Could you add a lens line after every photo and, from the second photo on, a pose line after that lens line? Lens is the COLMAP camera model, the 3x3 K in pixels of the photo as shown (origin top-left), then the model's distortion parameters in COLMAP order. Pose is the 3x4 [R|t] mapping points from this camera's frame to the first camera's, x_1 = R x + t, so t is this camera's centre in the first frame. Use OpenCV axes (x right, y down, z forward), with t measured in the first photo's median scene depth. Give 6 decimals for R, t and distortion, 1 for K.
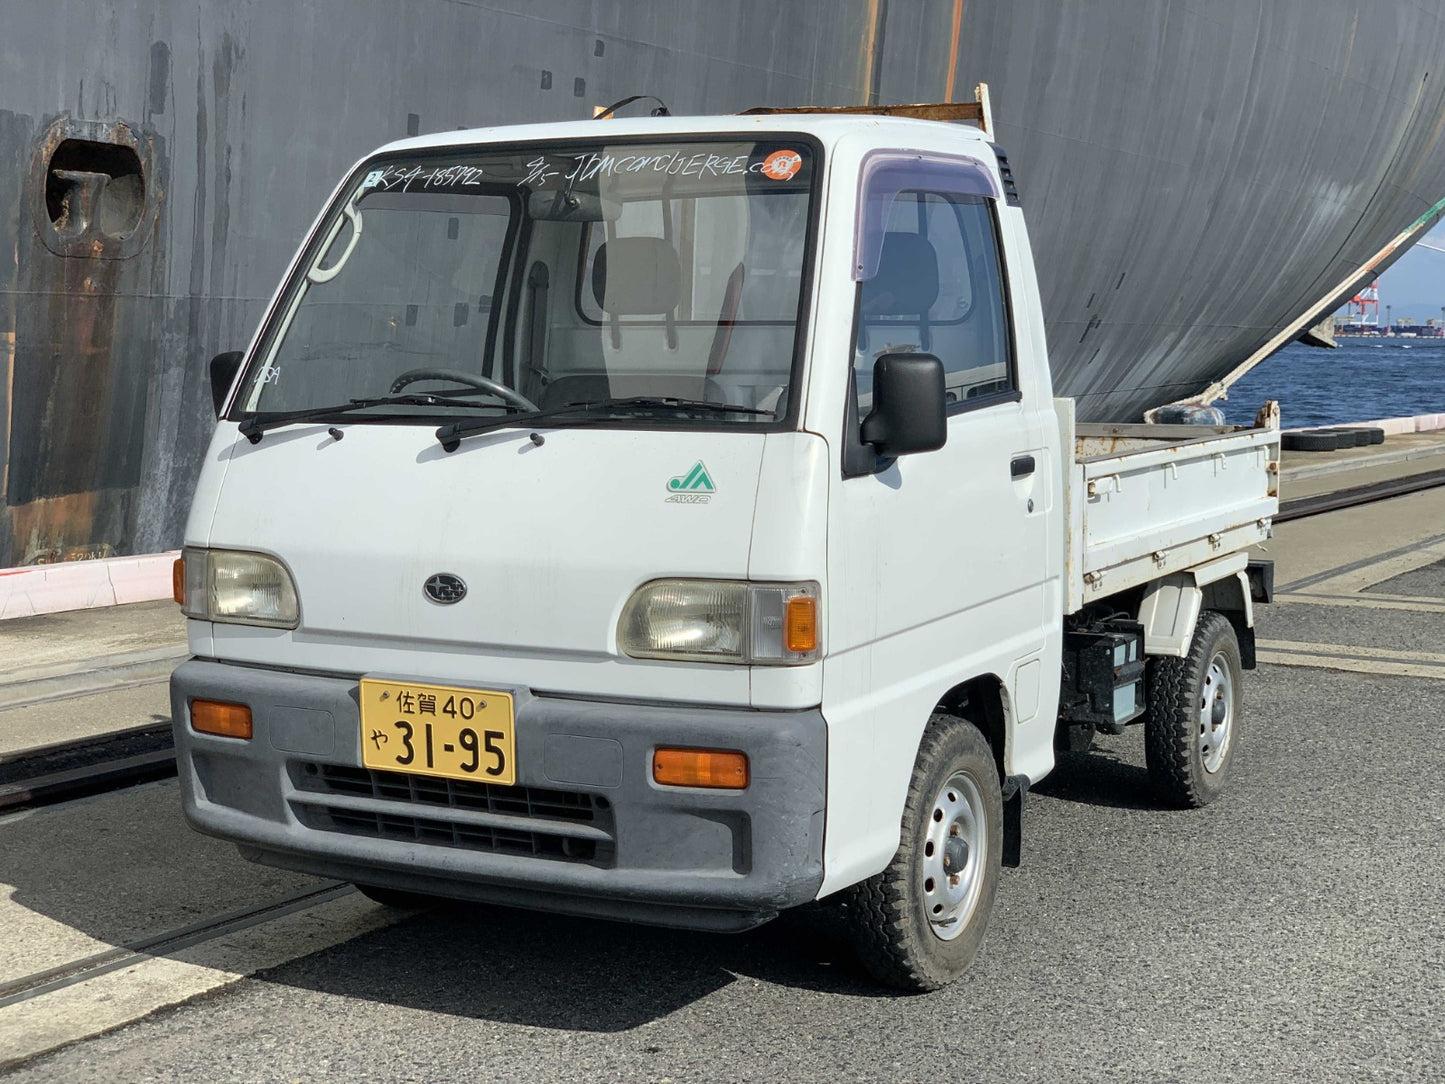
lens RADIAL K [[2141.0, 0, 720.5], [0, 2141.0, 537.7], [0, 0, 1]] dist [0.026826, 0.000000]
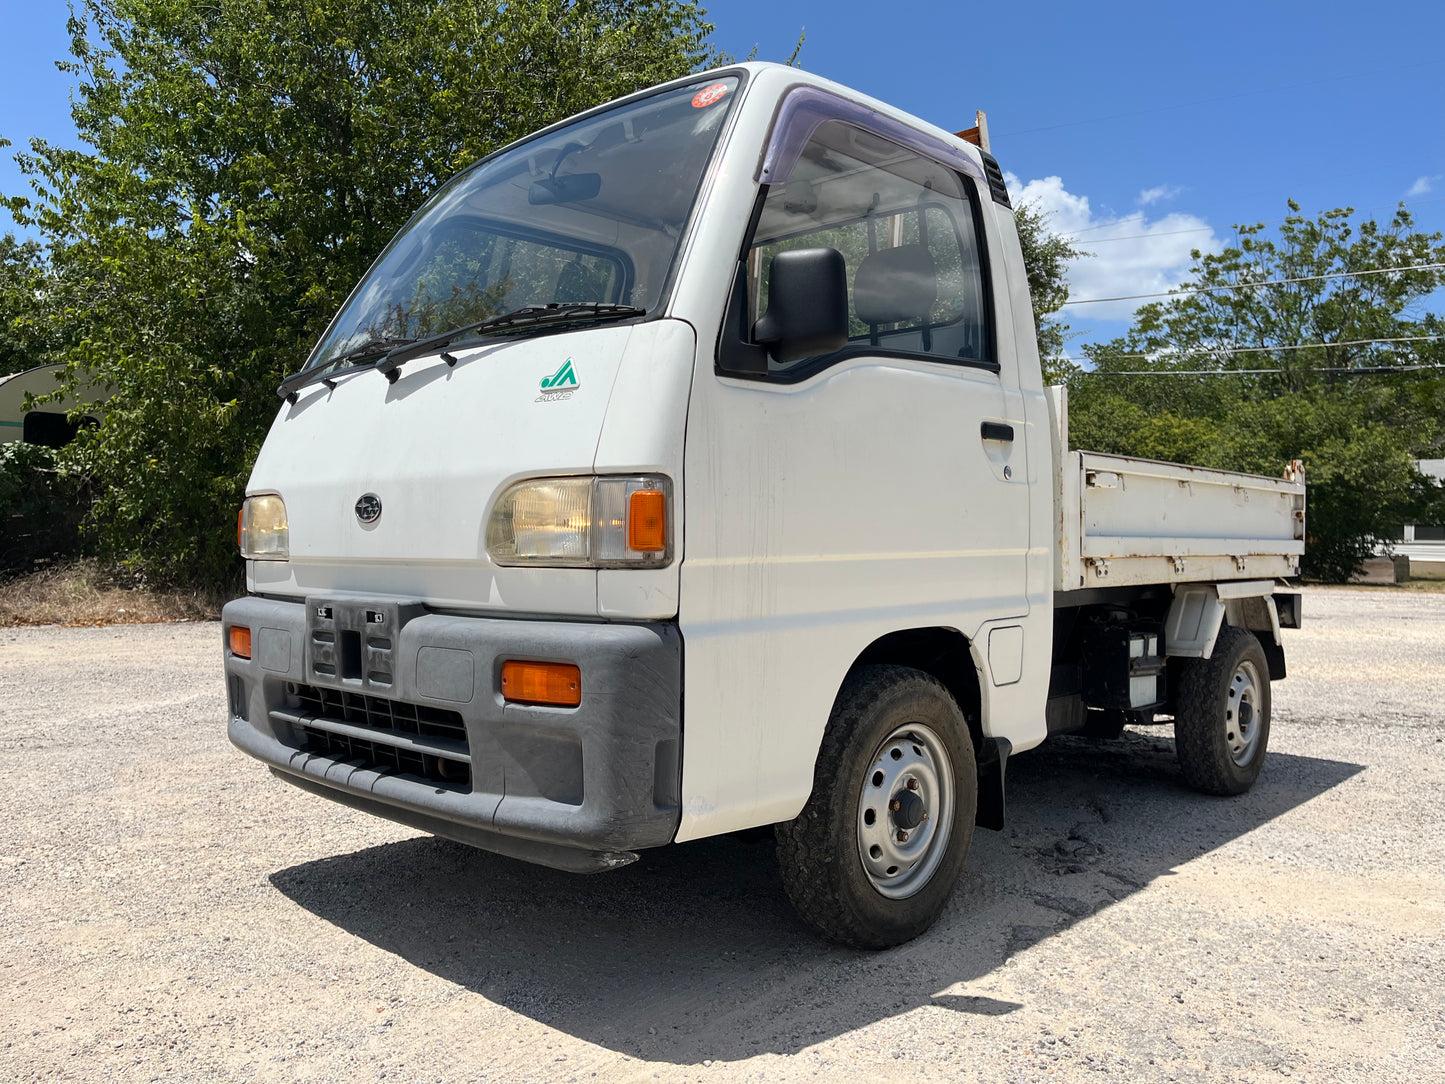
lens RADIAL K [[1088.7, 0, 722.0], [0, 1088.7, 542.4], [0, 0, 1]] dist [0.039034, -0.037548]
pose [[0.965999, 0.004422, -0.258506, 0.171754], [-0.030304, 0.994898, -0.096226, 0.085137], [0.256762, 0.100788, 0.961205, 0.538303]]
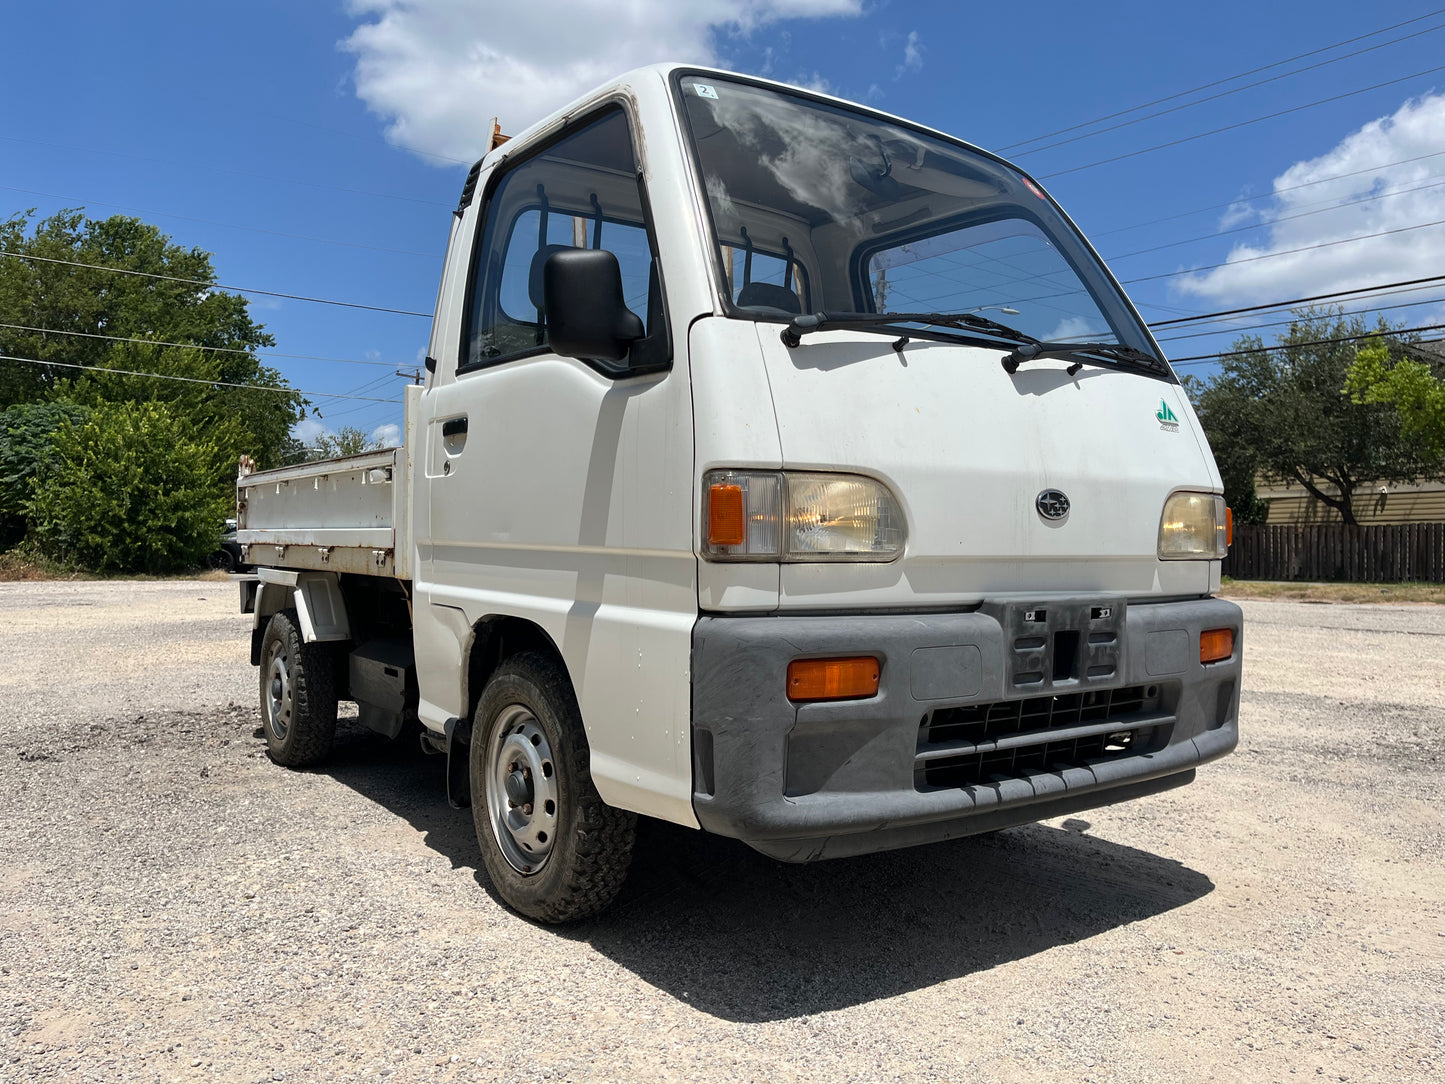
lens RADIAL K [[1088.7, 0, 718.7], [0, 1088.7, 551.4], [0, 0, 1]] dist [0.039034, -0.037548]
pose [[0.449500, -0.002635, 0.893277, -0.653956], [0.080600, 0.996036, -0.037620, 0.051899], [-0.889637, 0.088908, 0.447931, 0.909648]]
